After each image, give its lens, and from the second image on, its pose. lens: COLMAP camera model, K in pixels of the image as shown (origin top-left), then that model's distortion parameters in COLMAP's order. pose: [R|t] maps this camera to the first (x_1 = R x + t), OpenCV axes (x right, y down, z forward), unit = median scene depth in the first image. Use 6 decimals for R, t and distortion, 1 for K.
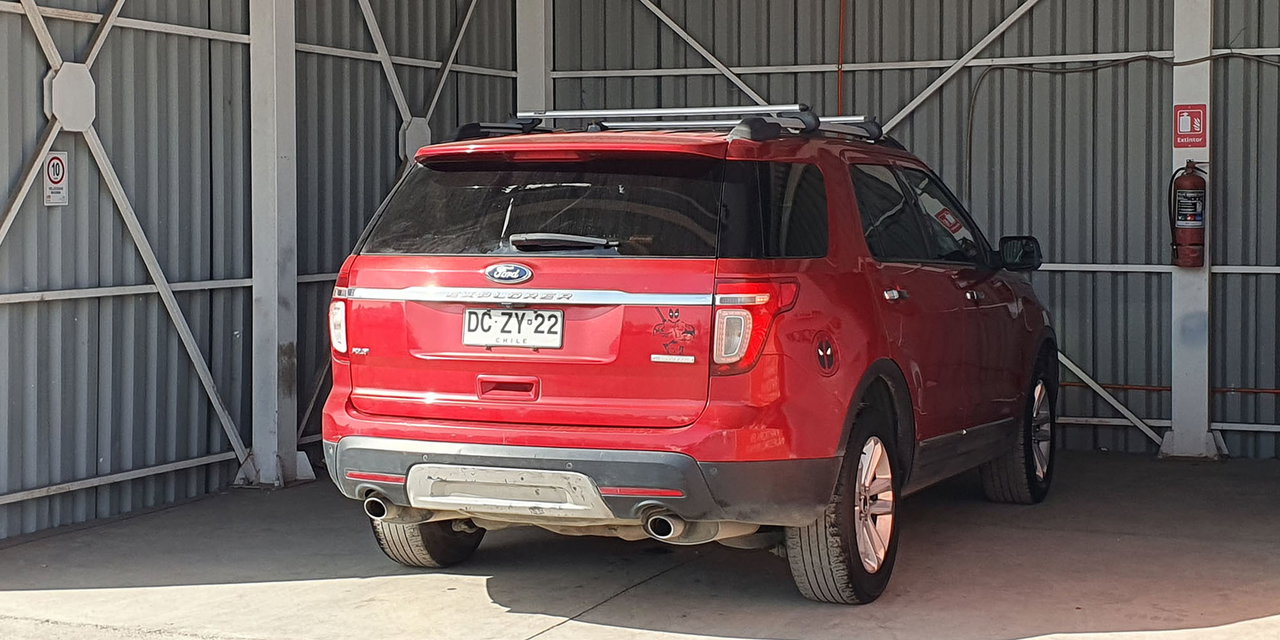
lens RADIAL K [[2084.8, 0, 549.4], [0, 2084.8, 302.0], [0, 0, 1]] dist [0.364503, -1.631341]
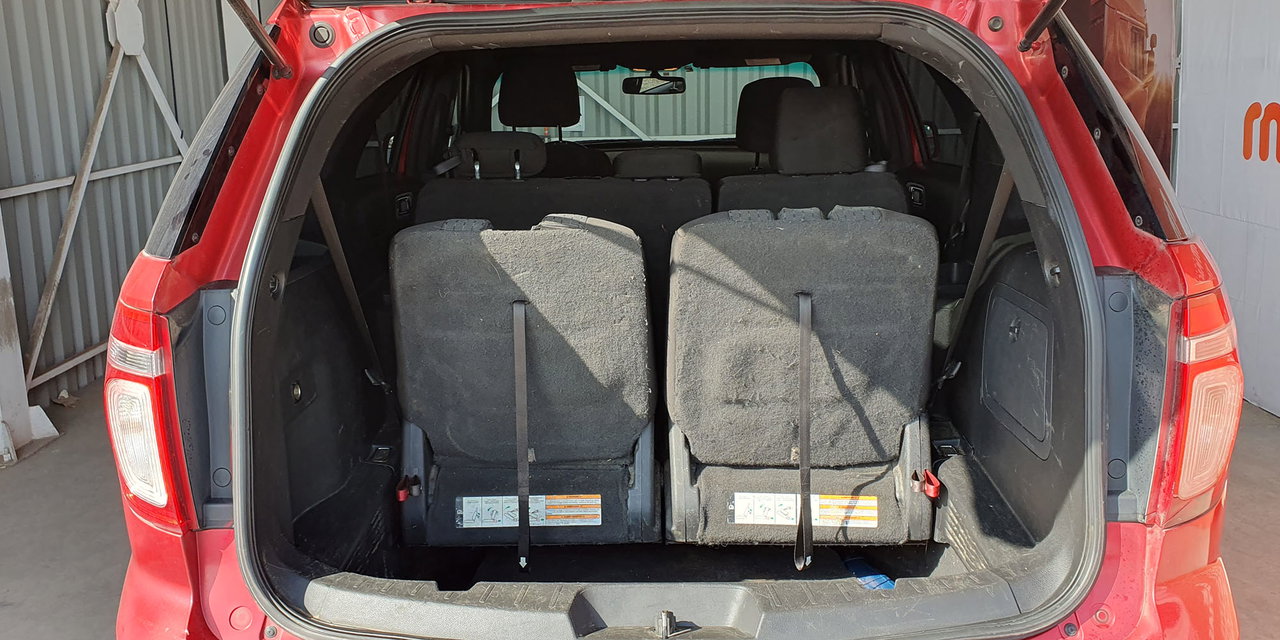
lens RADIAL K [[1054.4, 0, 618.3], [0, 1054.4, 306.8], [0, 0, 1]] dist [0.074651, -0.098660]
pose [[0.920489, -0.101613, 0.377327, -0.056982], [0.038691, 0.984554, 0.170752, -0.028010], [-0.388849, -0.142576, 0.910202, 0.493484]]
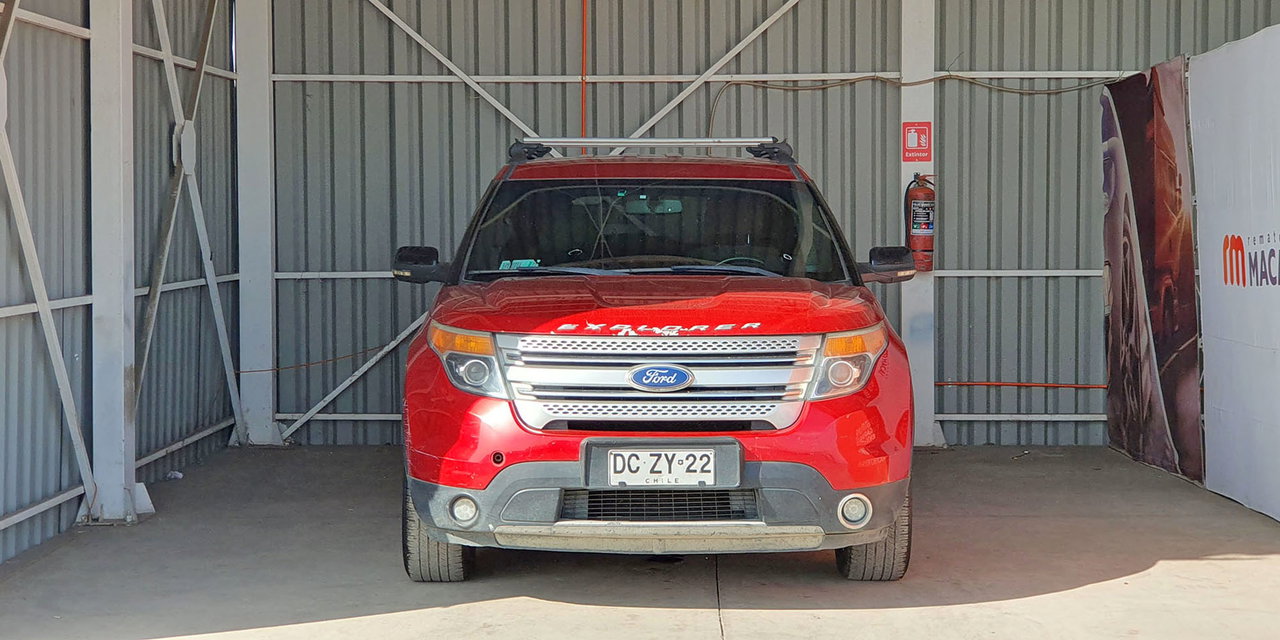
lens RADIAL K [[2128.8, 0, 616.2], [0, 2128.8, 304.4], [0, 0, 1]] dist [0.239779, -1.415372]
pose [[0.926844, -0.017937, 0.375018, -0.255608], [0.019641, 0.999807, -0.000720, -0.001960], [-0.374933, 0.008033, 0.927017, 0.045708]]
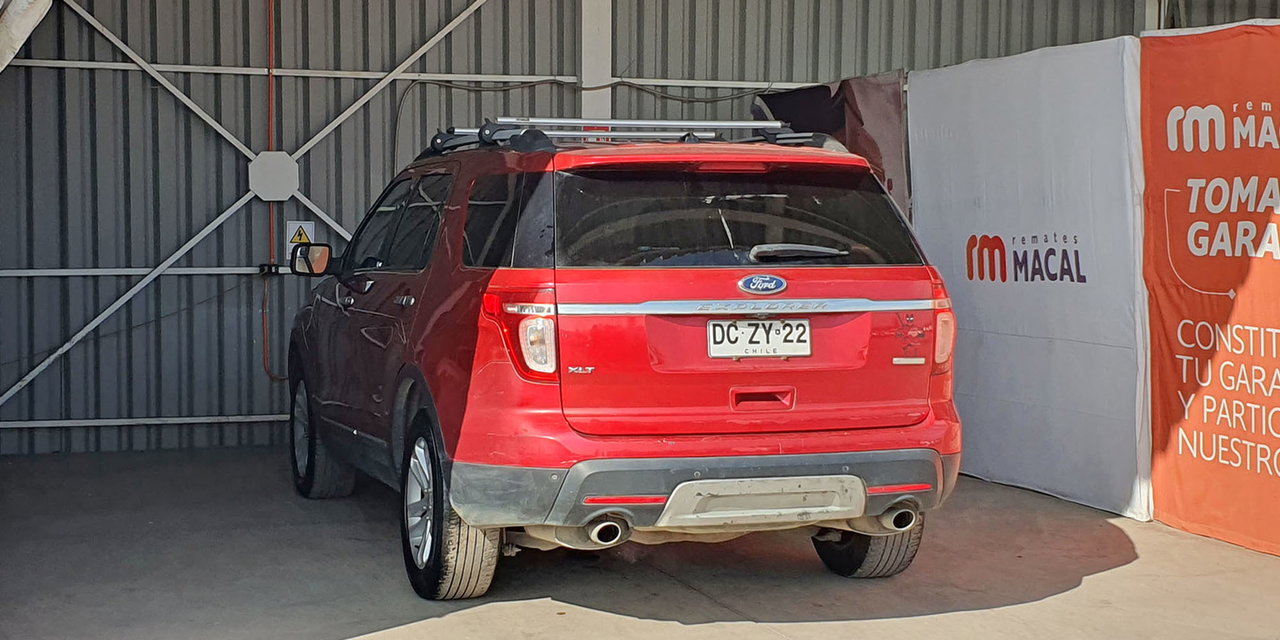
lens RADIAL K [[2025.4, 0, 616.6], [0, 2025.4, 337.8], [0, 0, 1]] dist [0.371820, -1.749799]
pose [[0.737171, -0.039397, 0.674557, -0.433006], [0.026973, 0.999219, 0.028882, -0.010686], [-0.675168, -0.003096, 0.737658, 0.193295]]
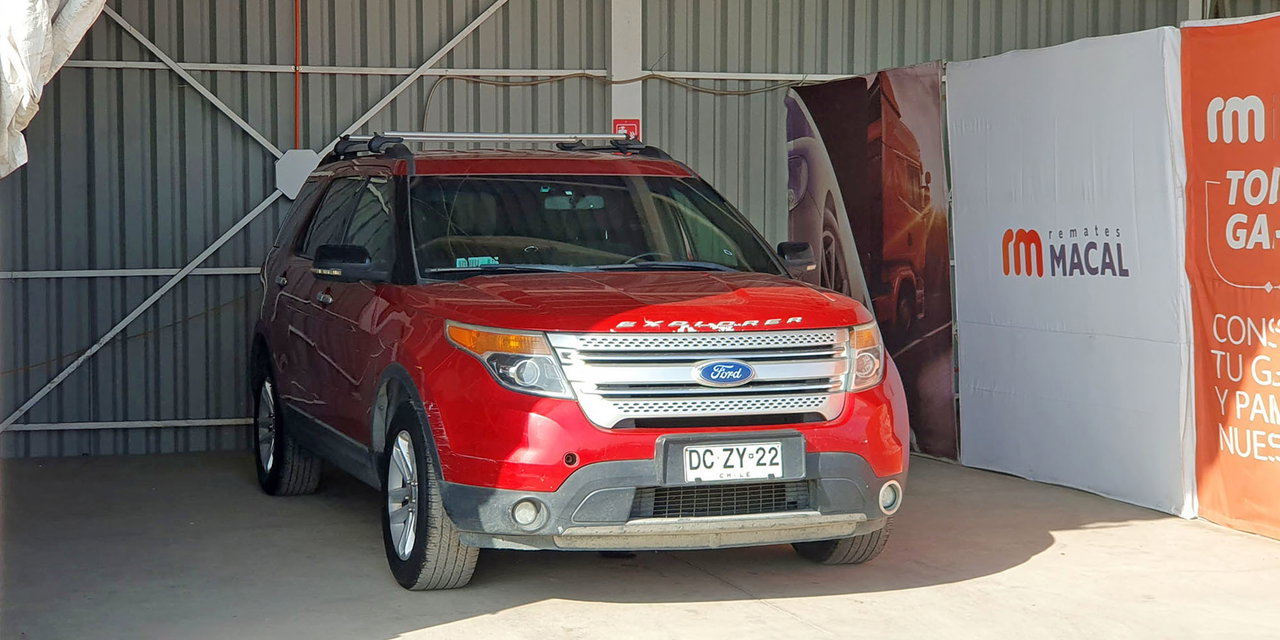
lens RADIAL K [[2139.1, 0, 589.6], [0, 2139.1, 316.8], [0, 0, 1]] dist [0.256577, -1.371081]
pose [[0.752977, -0.035821, 0.657071, -0.458592], [0.032996, 0.999317, 0.016667, -0.009311], [-0.657219, 0.009131, 0.753644, 0.171229]]
